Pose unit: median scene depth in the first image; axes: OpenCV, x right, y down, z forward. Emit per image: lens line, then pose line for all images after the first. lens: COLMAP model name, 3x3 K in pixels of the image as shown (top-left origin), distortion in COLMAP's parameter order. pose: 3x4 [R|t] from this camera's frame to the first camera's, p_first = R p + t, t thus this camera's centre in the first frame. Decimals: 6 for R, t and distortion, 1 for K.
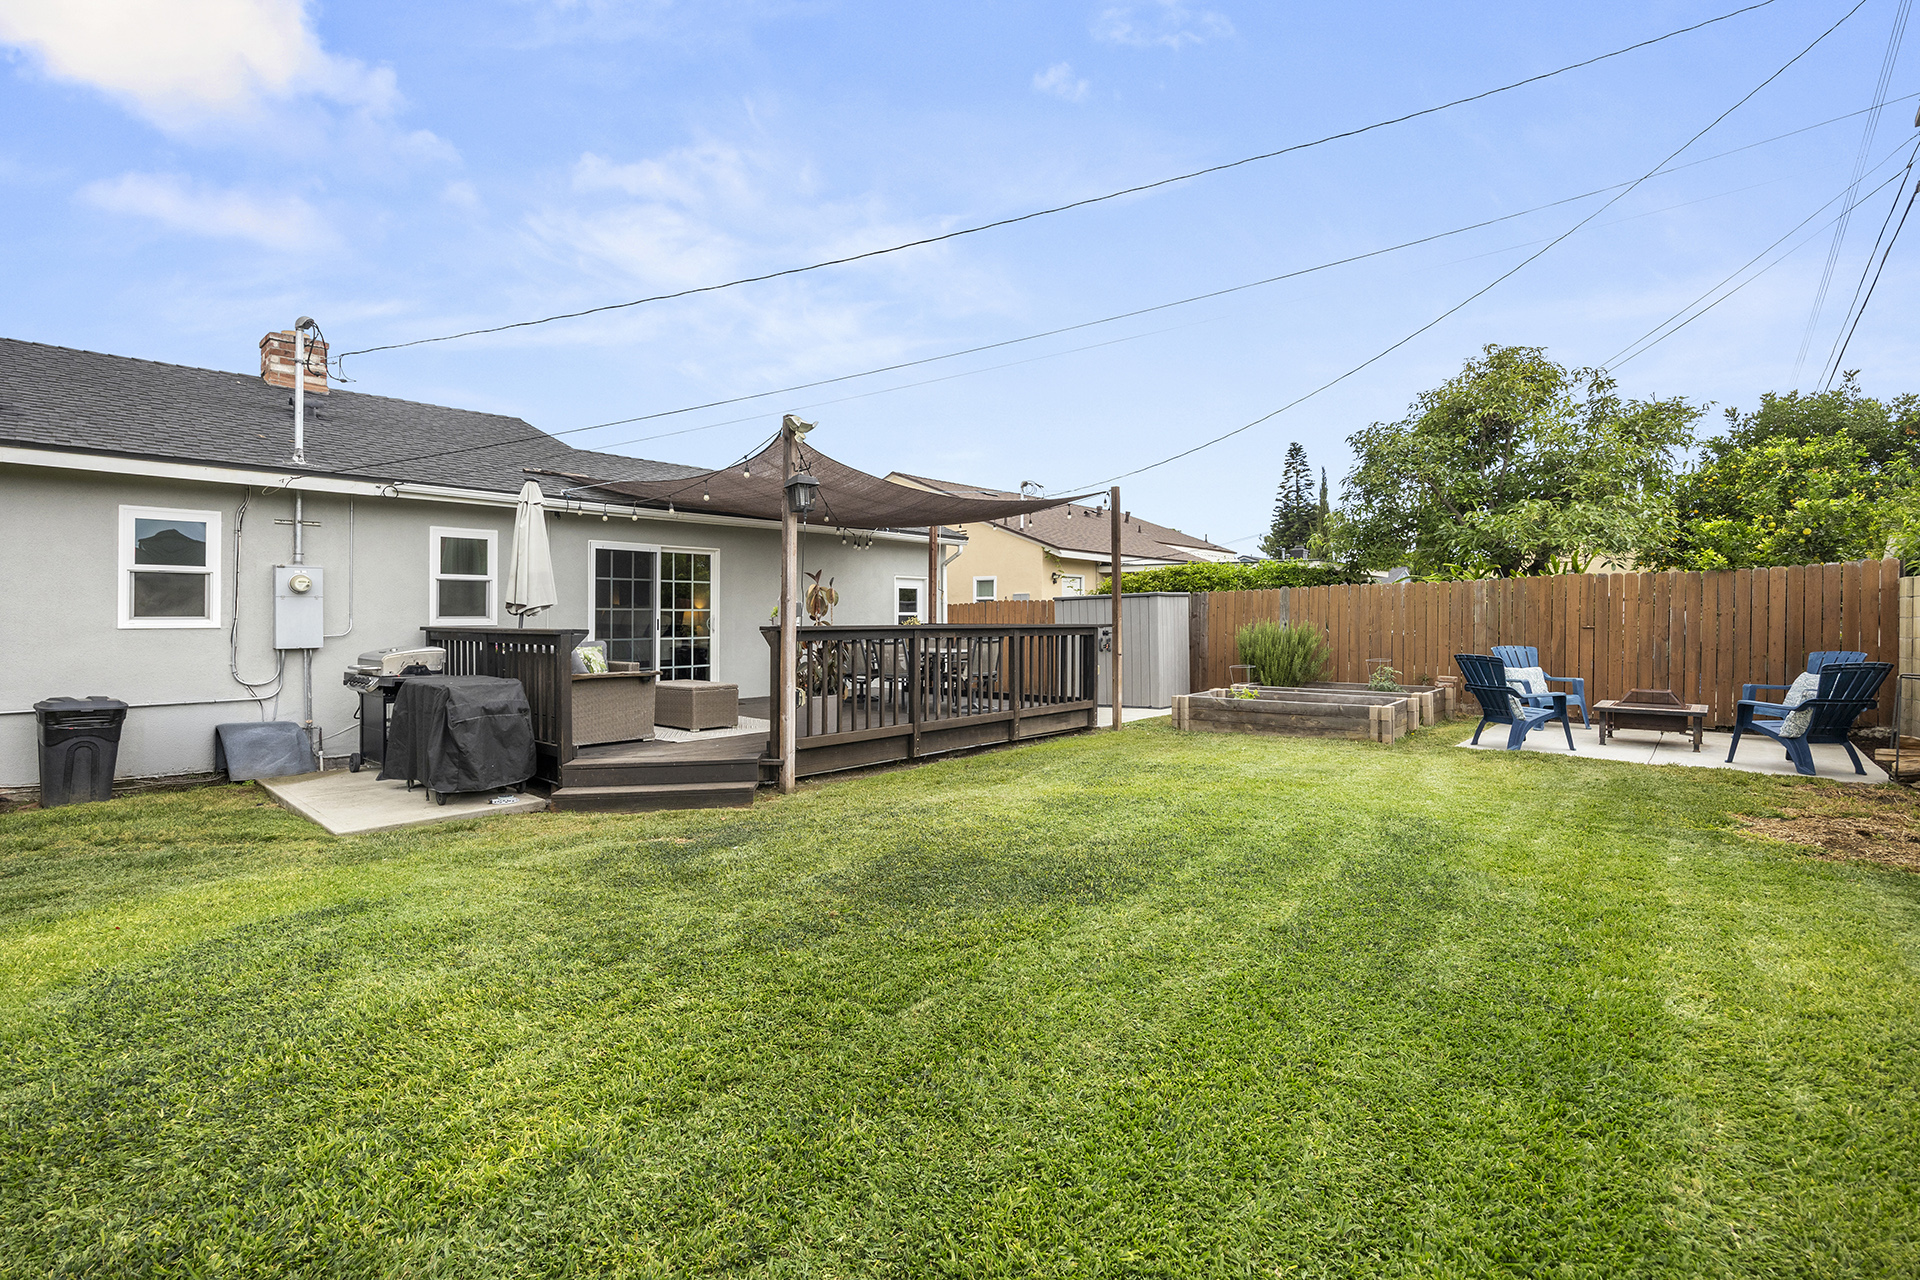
lens RADIAL K [[885.6, 0, 952.6], [0, 885.6, 627.9], [0, 0, 1]] dist [-0.000681, -0.000779]
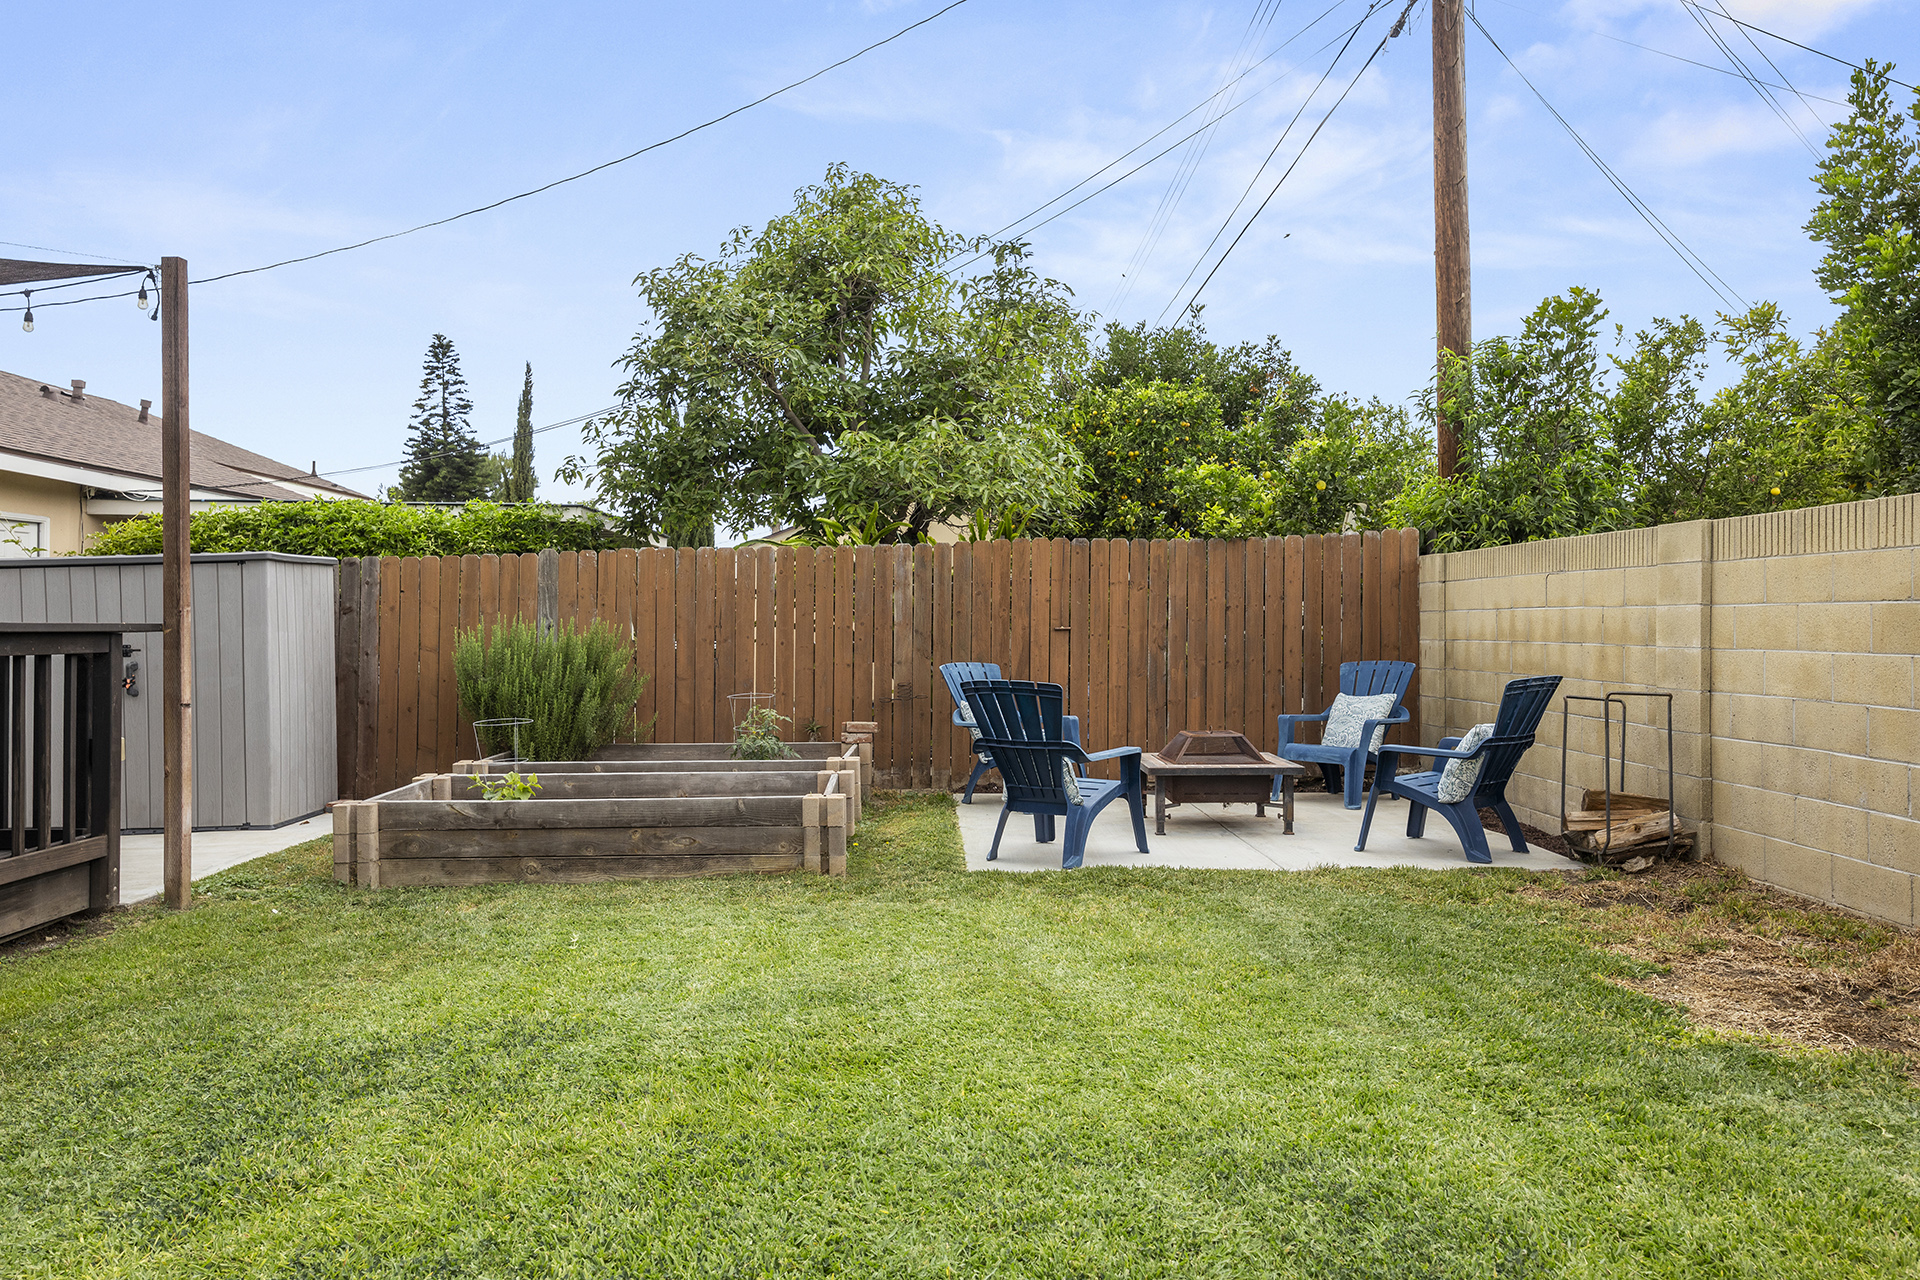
lens RADIAL K [[1412.3, 0, 944.3], [0, 1412.3, 613.2], [0, 0, 1]] dist [0.003885, -0.000459]
pose [[0.746585, 0.005172, 0.665270, 0.029584], [0.009877, 0.999773, -0.018857, 0.005714], [-0.665217, 0.020649, 0.746364, 0.338426]]
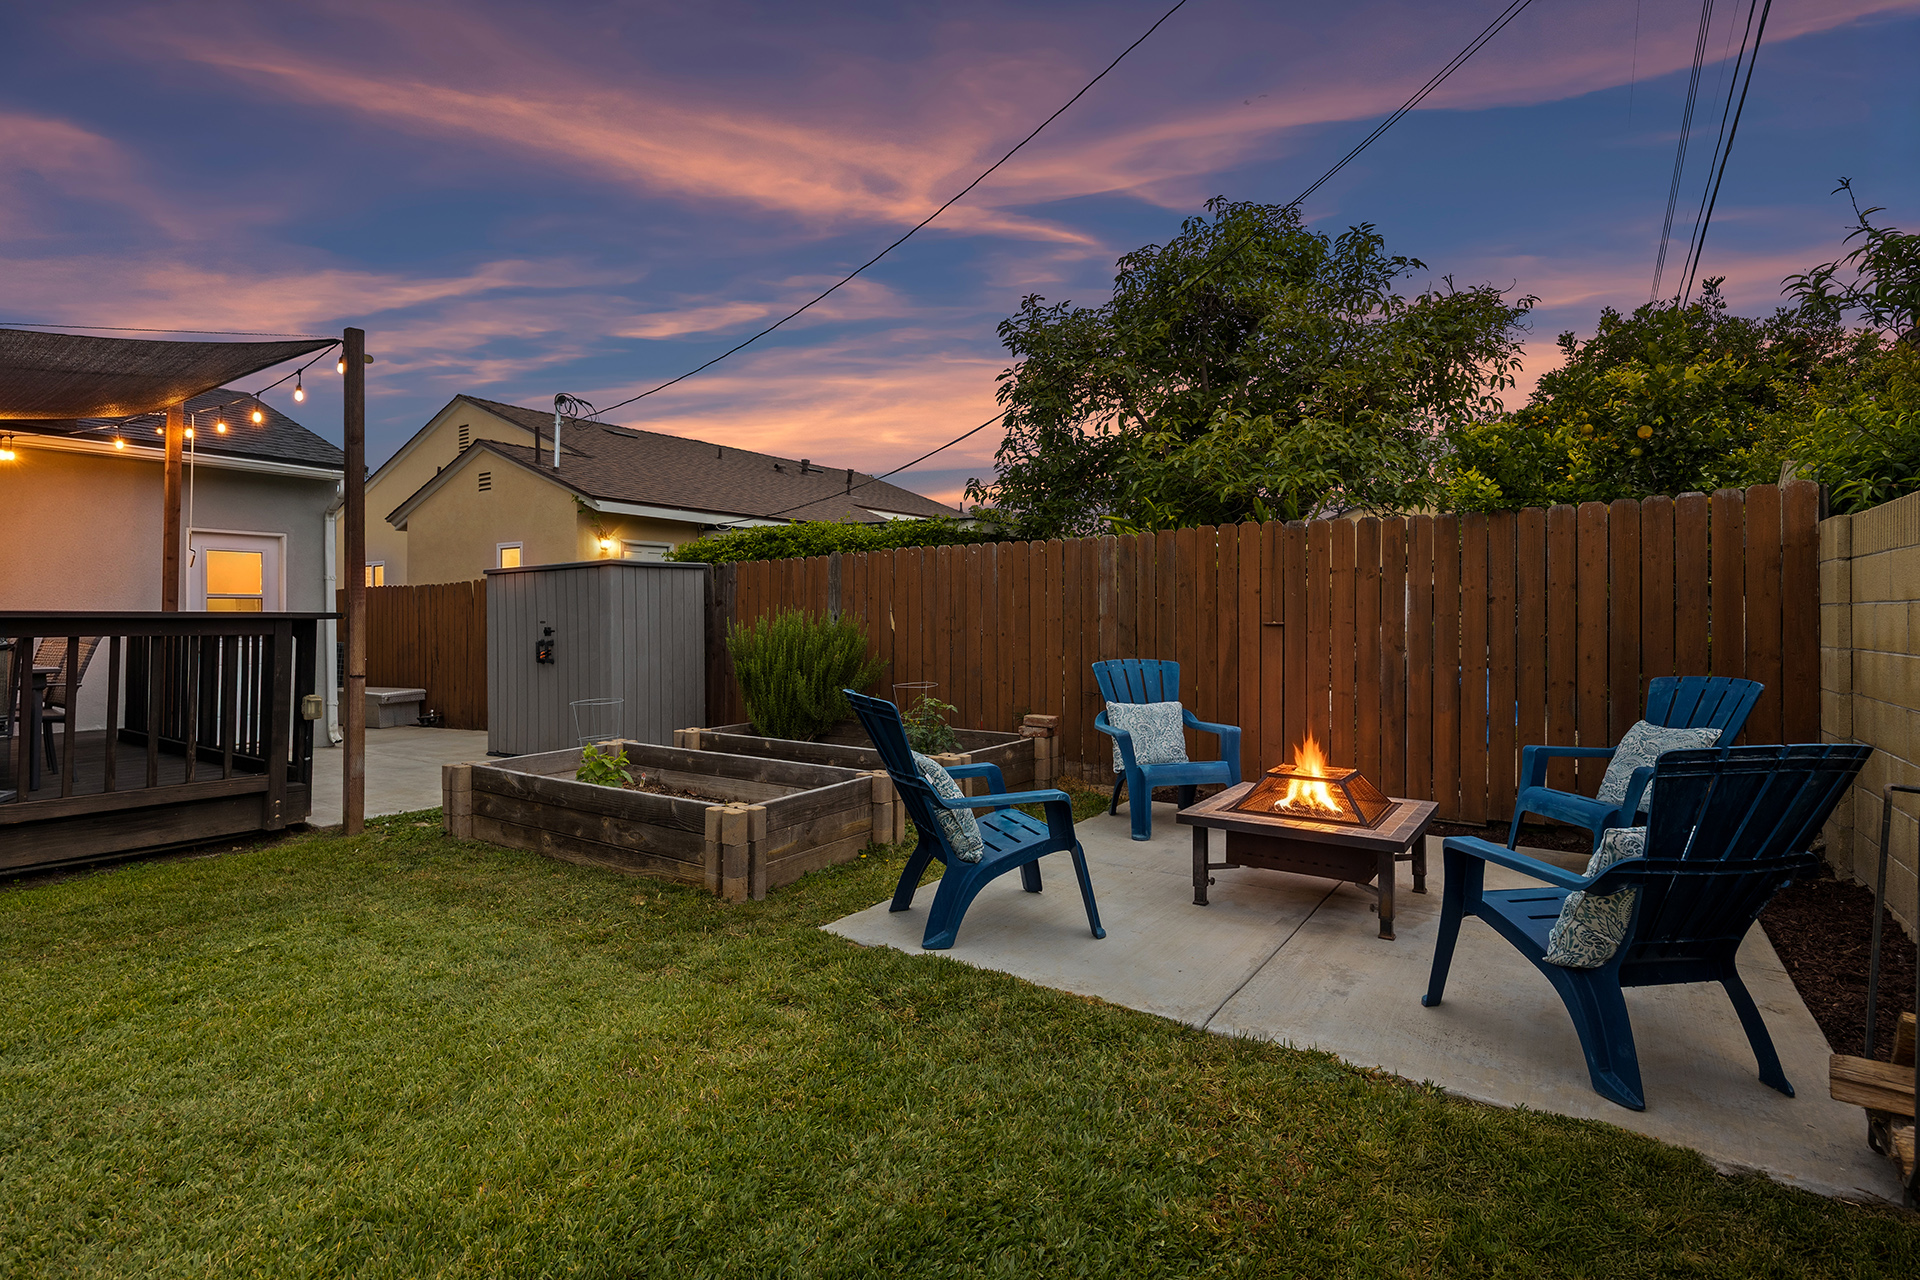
lens RADIAL K [[941.7, 0, 954.1], [0, 941.7, 610.0], [0, 0, 1]] dist [-0.012045, 0.003000]
pose [[0.993487, 0.006021, 0.113786, 0.456282], [-0.004305, 0.999873, -0.015325, 0.000357], [-0.113864, 0.014735, 0.993387, 0.458042]]
